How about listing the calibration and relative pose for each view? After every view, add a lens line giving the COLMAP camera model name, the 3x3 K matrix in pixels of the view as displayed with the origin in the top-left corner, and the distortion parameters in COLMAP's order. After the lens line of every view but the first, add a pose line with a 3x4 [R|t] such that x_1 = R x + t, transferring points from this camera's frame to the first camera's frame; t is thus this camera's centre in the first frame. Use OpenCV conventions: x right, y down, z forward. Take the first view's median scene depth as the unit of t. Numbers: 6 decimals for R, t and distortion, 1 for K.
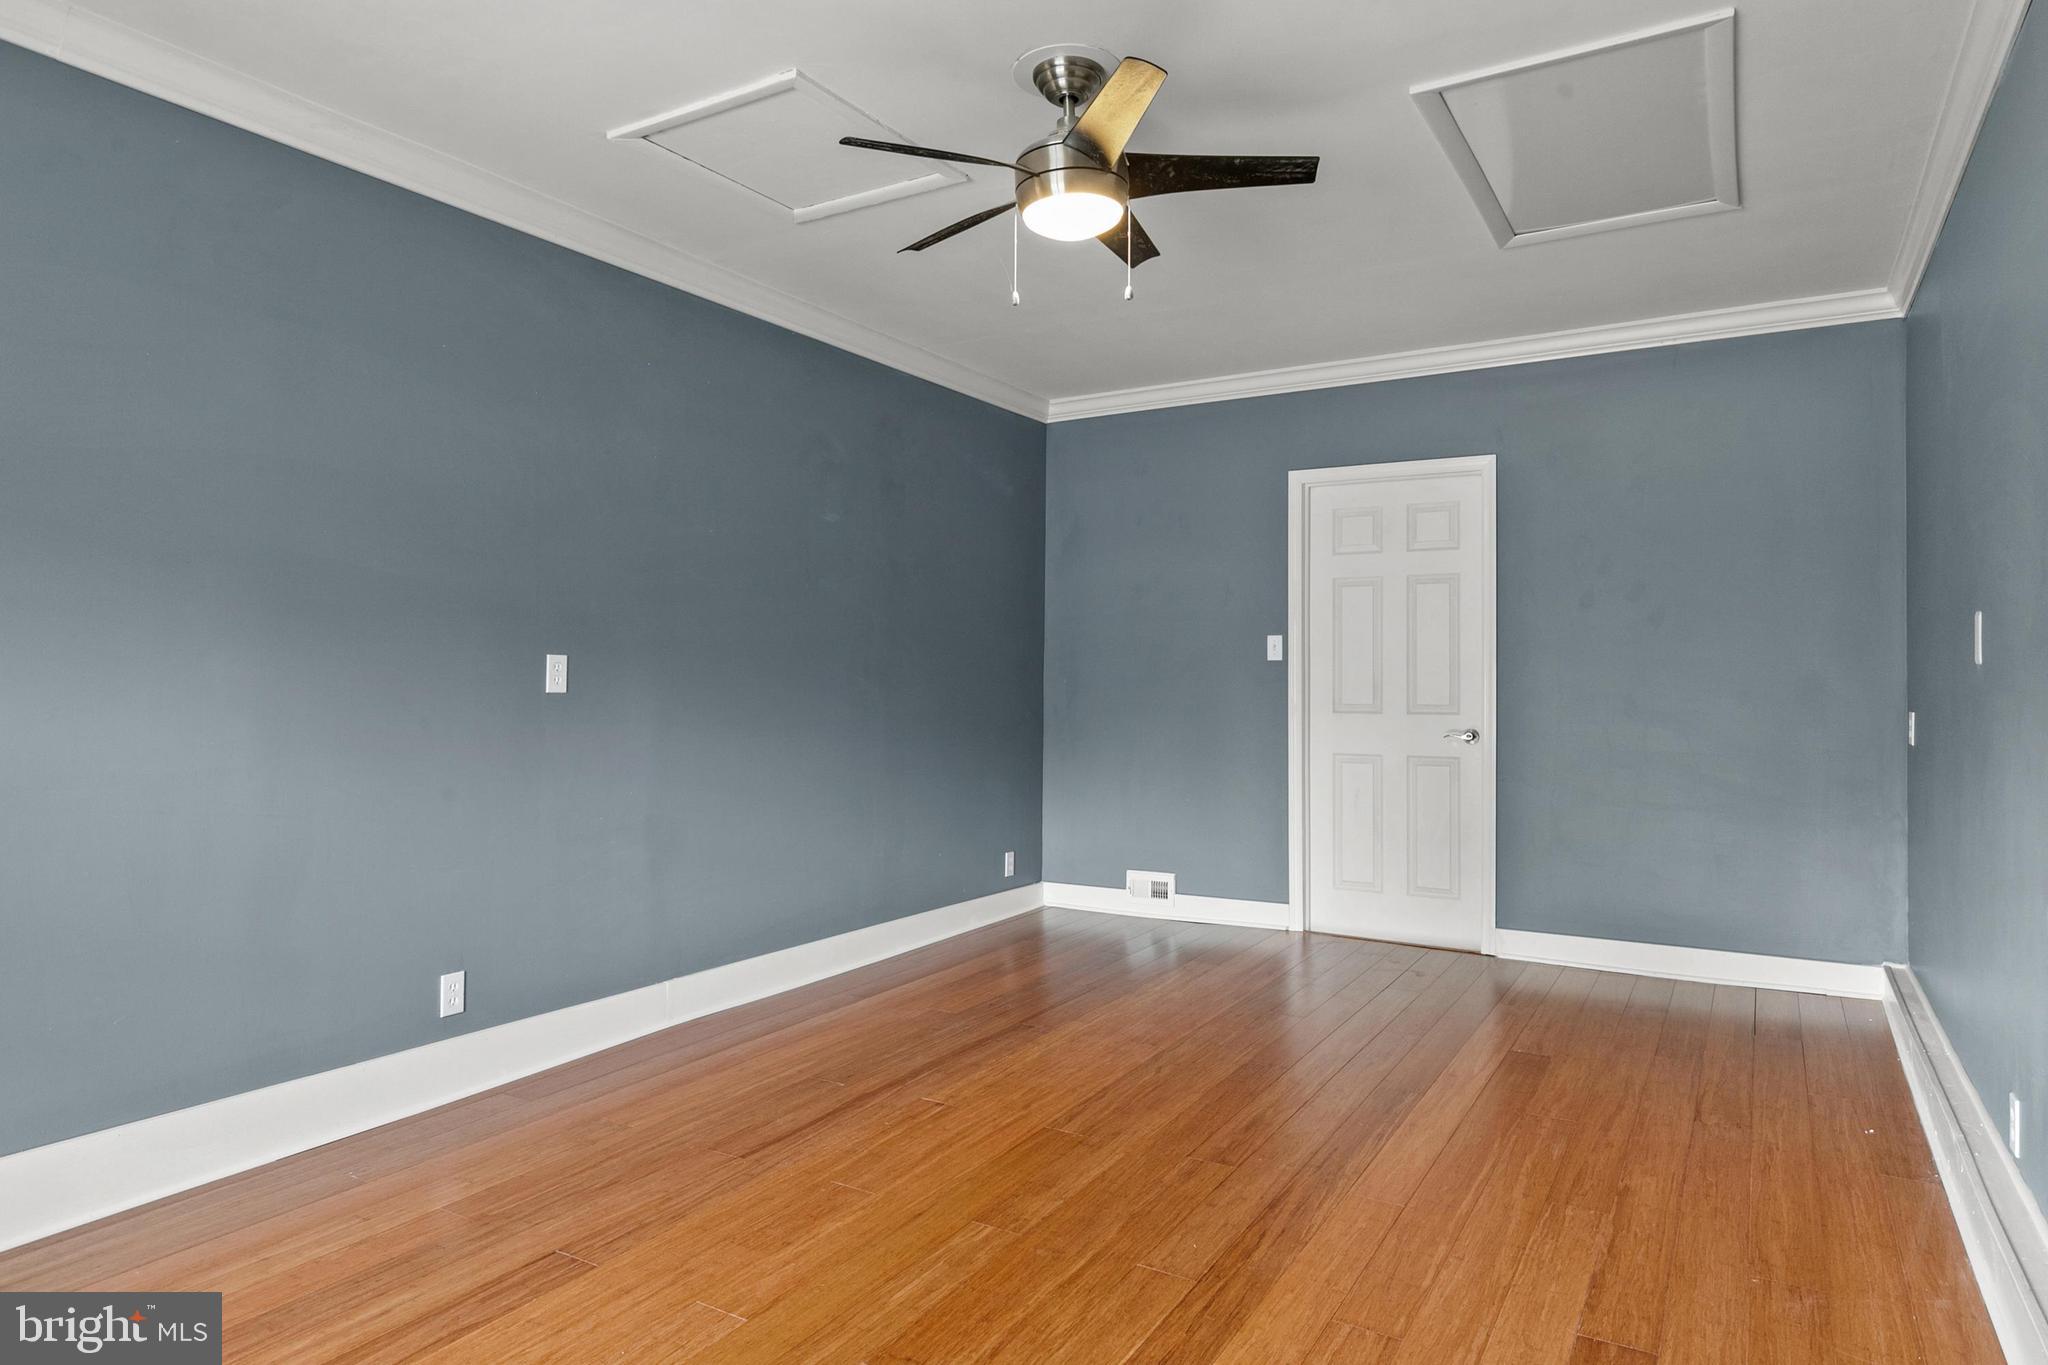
lens RADIAL K [[1226.0, 0, 1031.9], [0, 1226.0, 678.9], [0, 0, 1]] dist [0.012316, -0.000158]
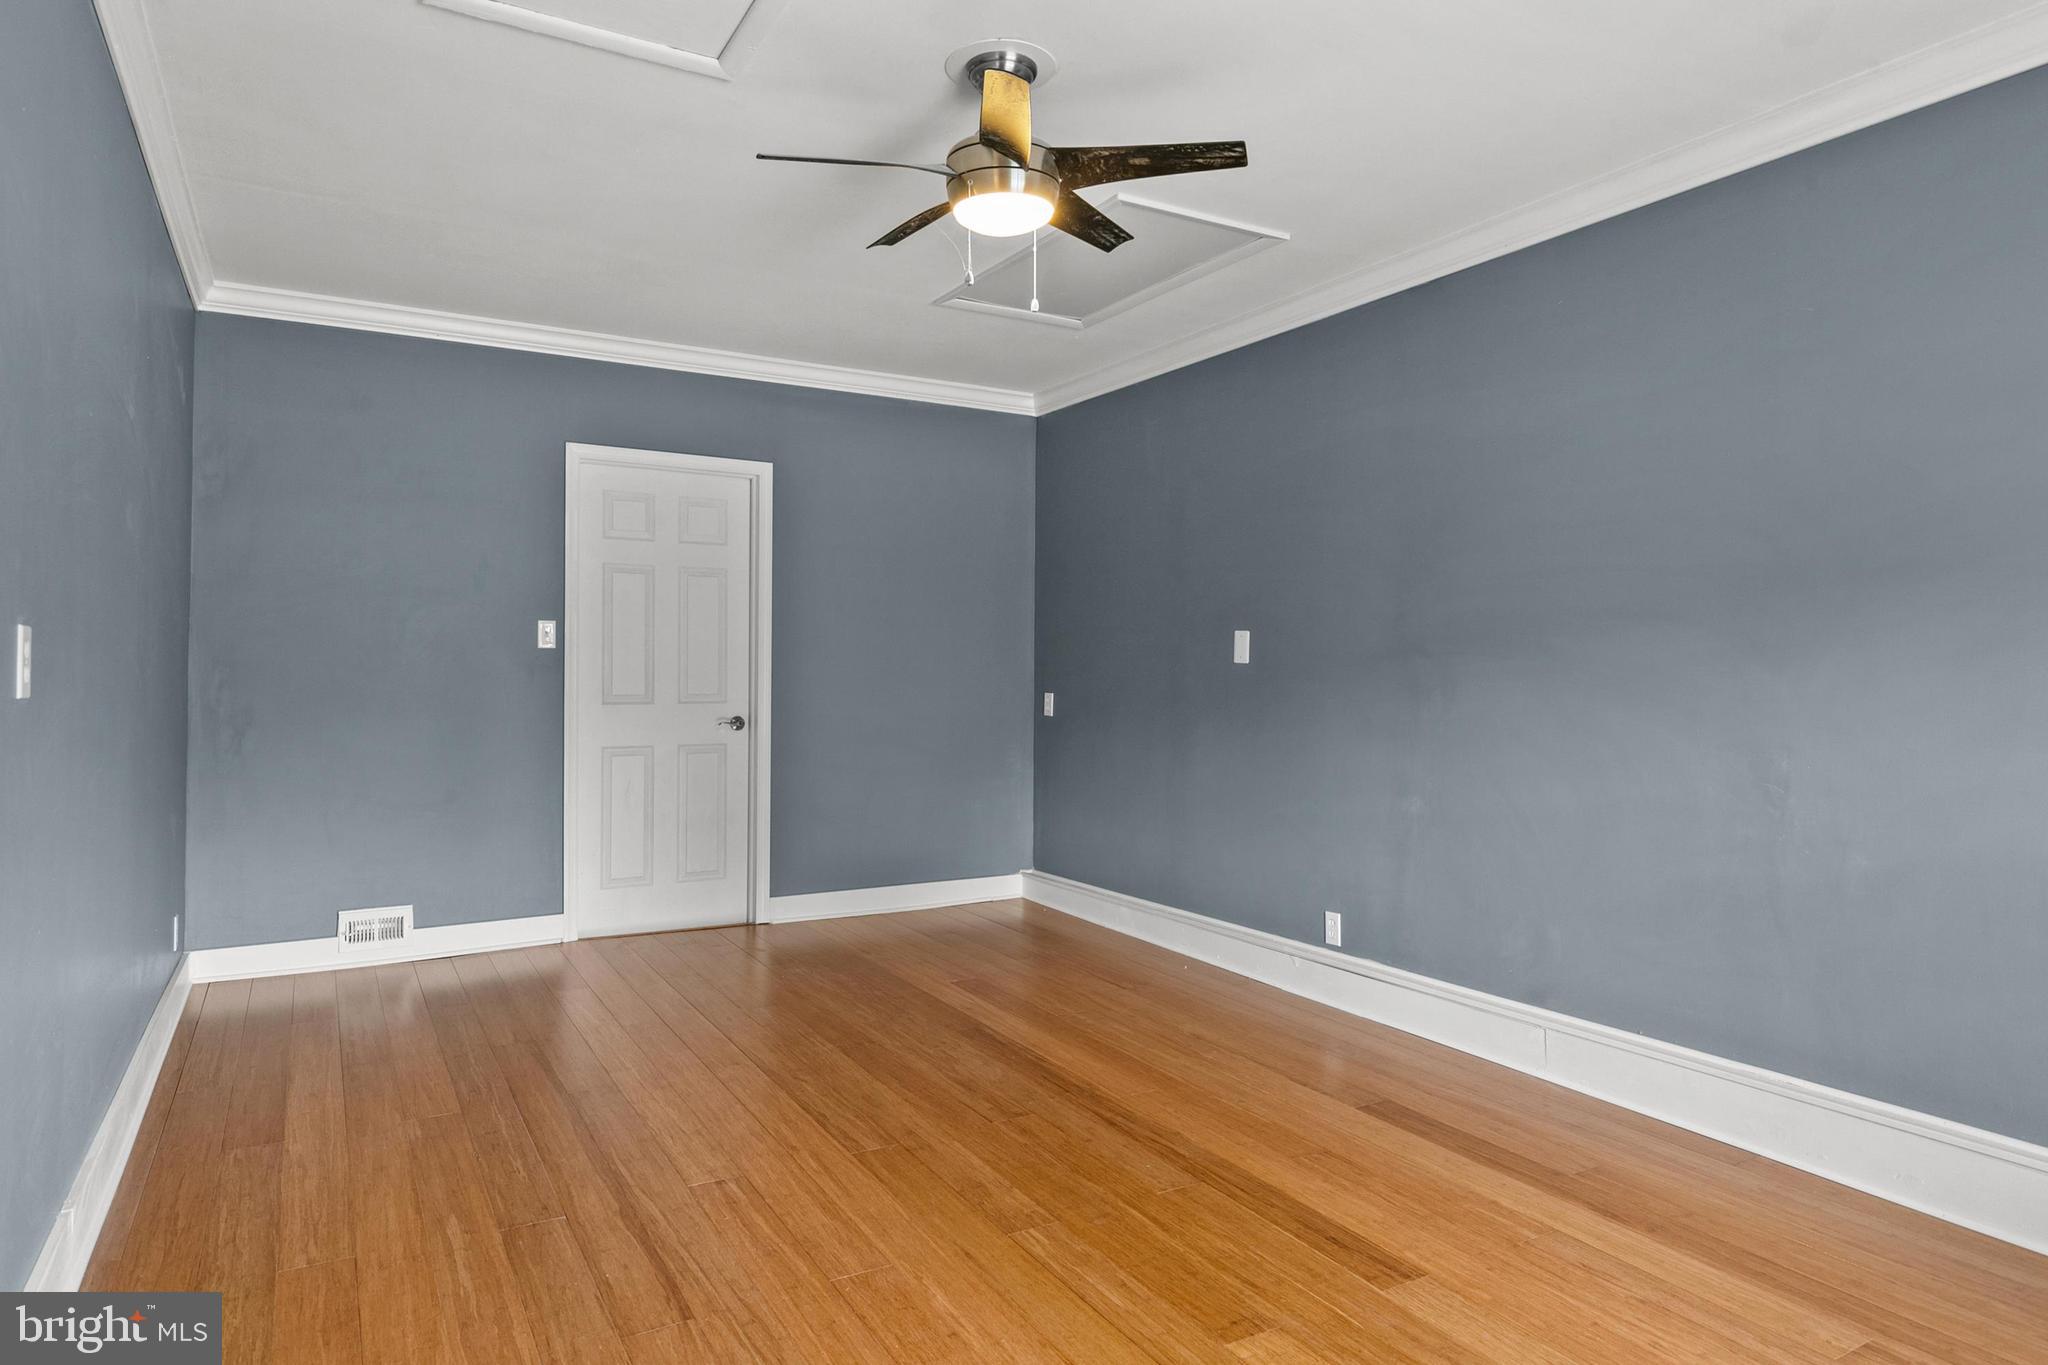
lens RADIAL K [[1226.0, 0, 1025.9], [0, 1226.0, 681.6], [0, 0, 1]] dist [0.012316, -0.000158]
pose [[0.479320, -0.008411, 0.877600, -0.439961], [-0.005338, 0.999908, 0.012499, -0.003761], [-0.877624, -0.010676, 0.479230, 0.260727]]
